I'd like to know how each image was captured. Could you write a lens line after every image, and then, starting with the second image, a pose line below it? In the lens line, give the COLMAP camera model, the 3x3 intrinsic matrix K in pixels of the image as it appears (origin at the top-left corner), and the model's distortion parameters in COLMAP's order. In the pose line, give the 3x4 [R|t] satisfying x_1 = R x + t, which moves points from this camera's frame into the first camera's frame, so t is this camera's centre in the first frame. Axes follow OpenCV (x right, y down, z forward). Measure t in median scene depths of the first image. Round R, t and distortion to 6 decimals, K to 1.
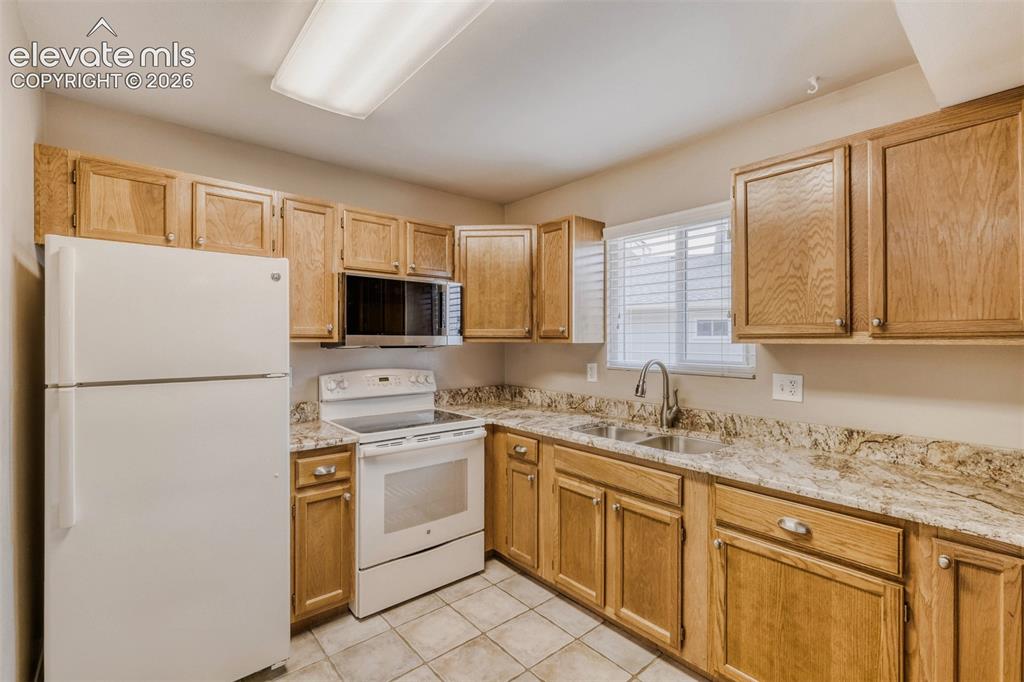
lens RADIAL K [[458.2, 0, 500.9], [0, 458.2, 339.4], [0, 0, 1]] dist [-0.005359, -0.000252]
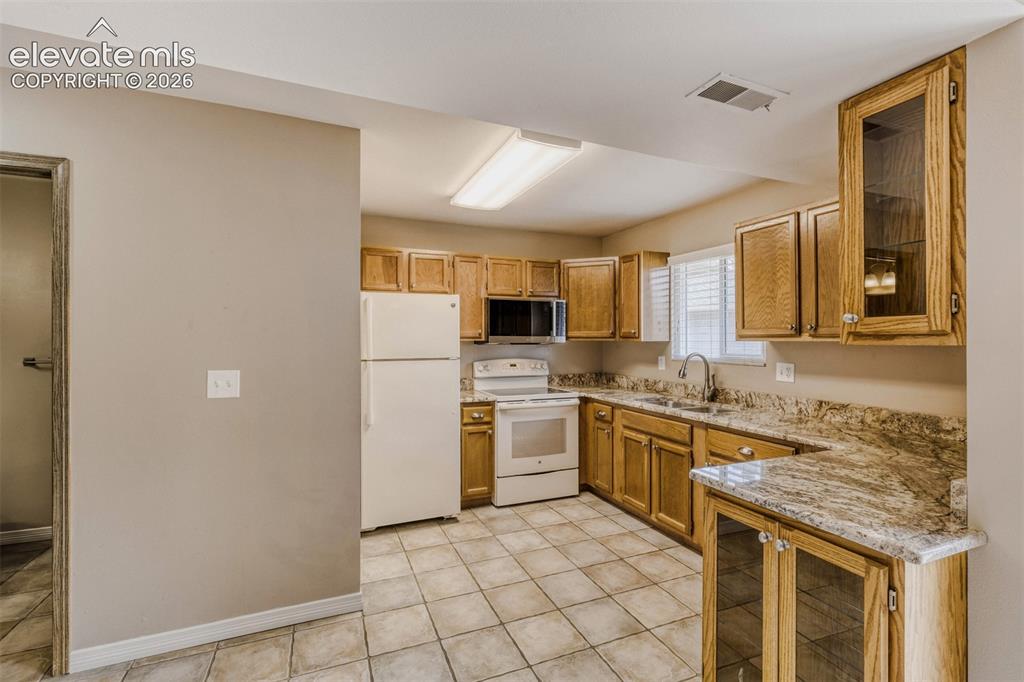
lens RADIAL K [[449.8, 0, 503.5], [0, 449.8, 340.0], [0, 0, 1]] dist [-0.006125, -0.000789]
pose [[0.956954, -0.001514, -0.290236, 0.176510], [0.002277, 0.999995, 0.002292, 0.000131], [0.290231, -0.002854, 0.956952, -0.522663]]
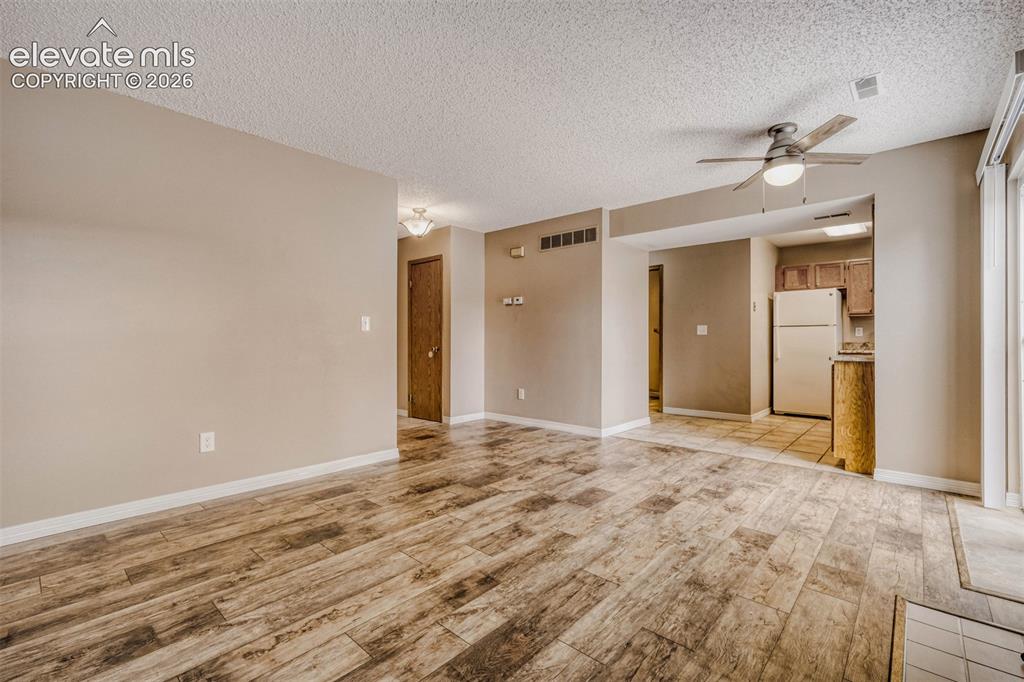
lens RADIAL K [[471.5, 0, 517.7], [0, 471.5, 341.1], [0, 0, 1]] dist [-0.002037, -0.000078]
pose [[0.174273, -0.000122, -0.984697, 1.826941], [0.007307, 0.999973, 0.001169, 0.129310], [0.984670, -0.007399, 0.174269, -1.334872]]
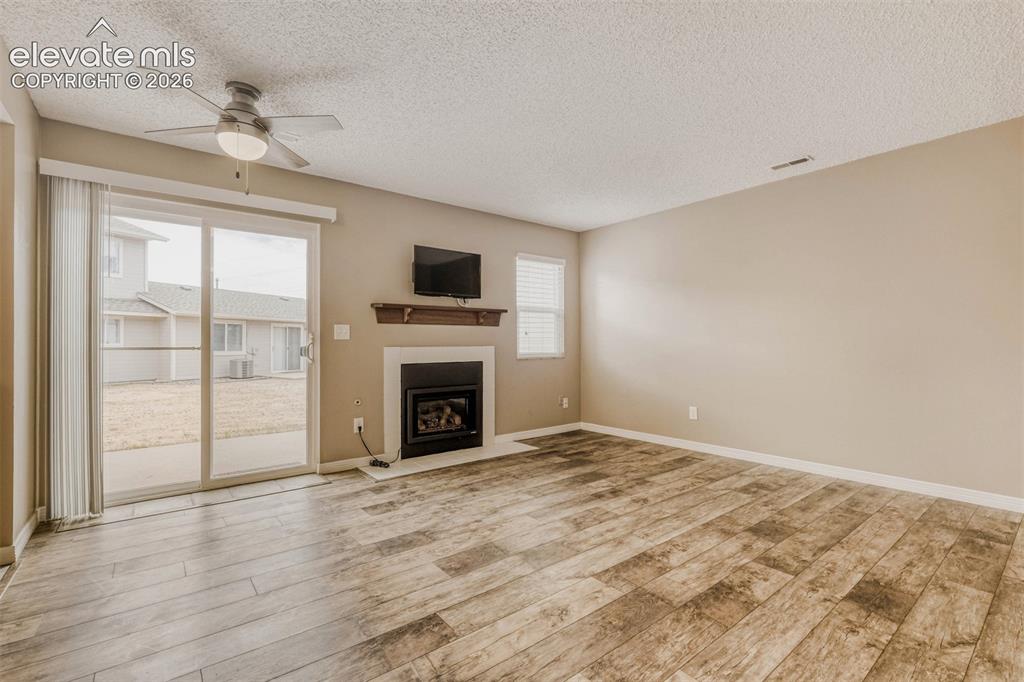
lens RADIAL K [[449.8, 0, 503.5], [0, 449.8, 340.0], [0, 0, 1]] dist [-0.006125, -0.000789]
pose [[0.019575, 0.008353, 0.999774, -0.362159], [-0.004220, 0.999957, -0.008272, 0.122704], [-0.999799, -0.004057, 0.019609, -0.986918]]
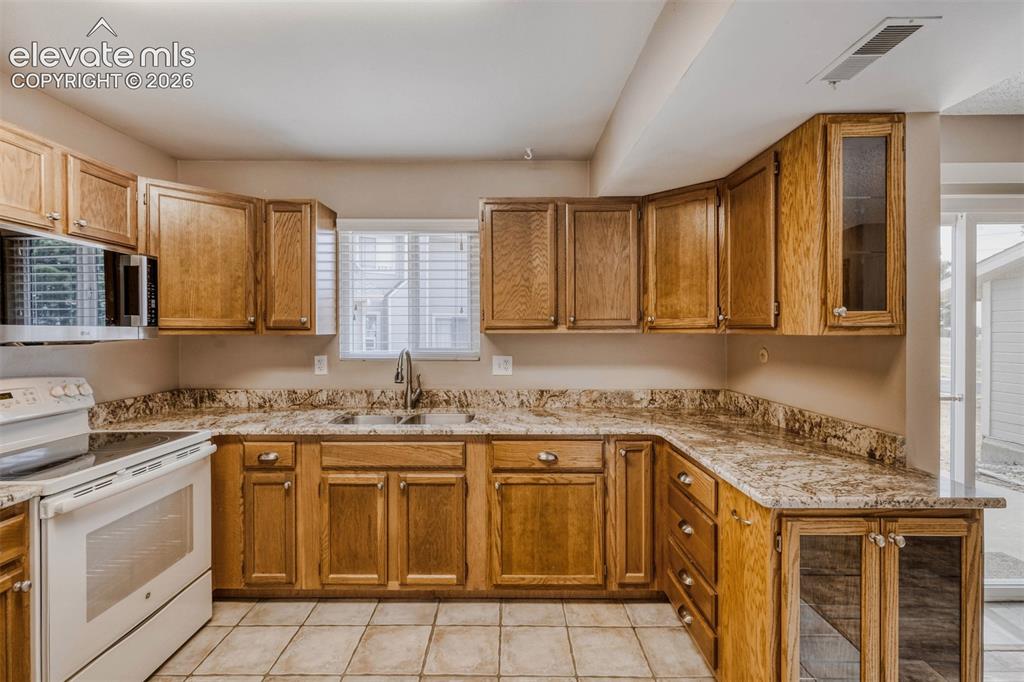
lens RADIAL K [[451.4, 0, 517.9], [0, 451.4, 333.4], [0, 0, 1]] dist [-0.003250, -0.000400]
pose [[0.634069, -0.006947, 0.773246, -0.349970], [0.002941, 0.999974, 0.006573, 0.000542], [-0.773271, -0.001894, 0.634073, 0.096962]]
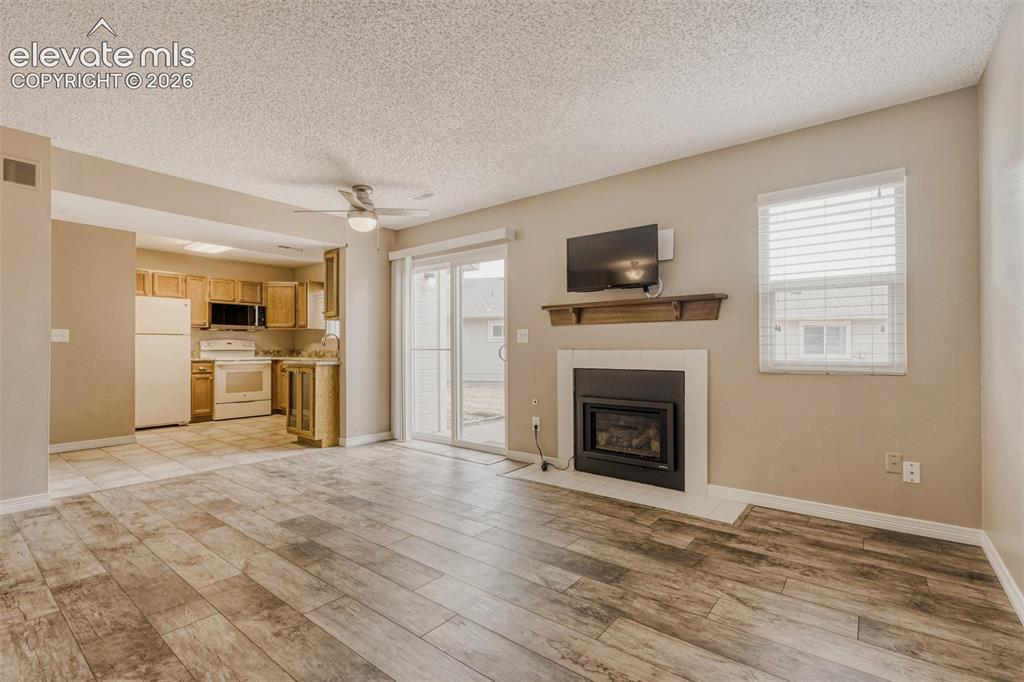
lens RADIAL K [[448.5, 0, 509.1], [0, 448.5, 344.0], [0, 0, 1]] dist [0.000567, 0.000018]
pose [[0.971740, -0.000843, 0.236054, 0.789095], [0.001196, 0.999998, -0.001355, 0.117999], [-0.236052, 0.001599, 0.971739, -2.107326]]
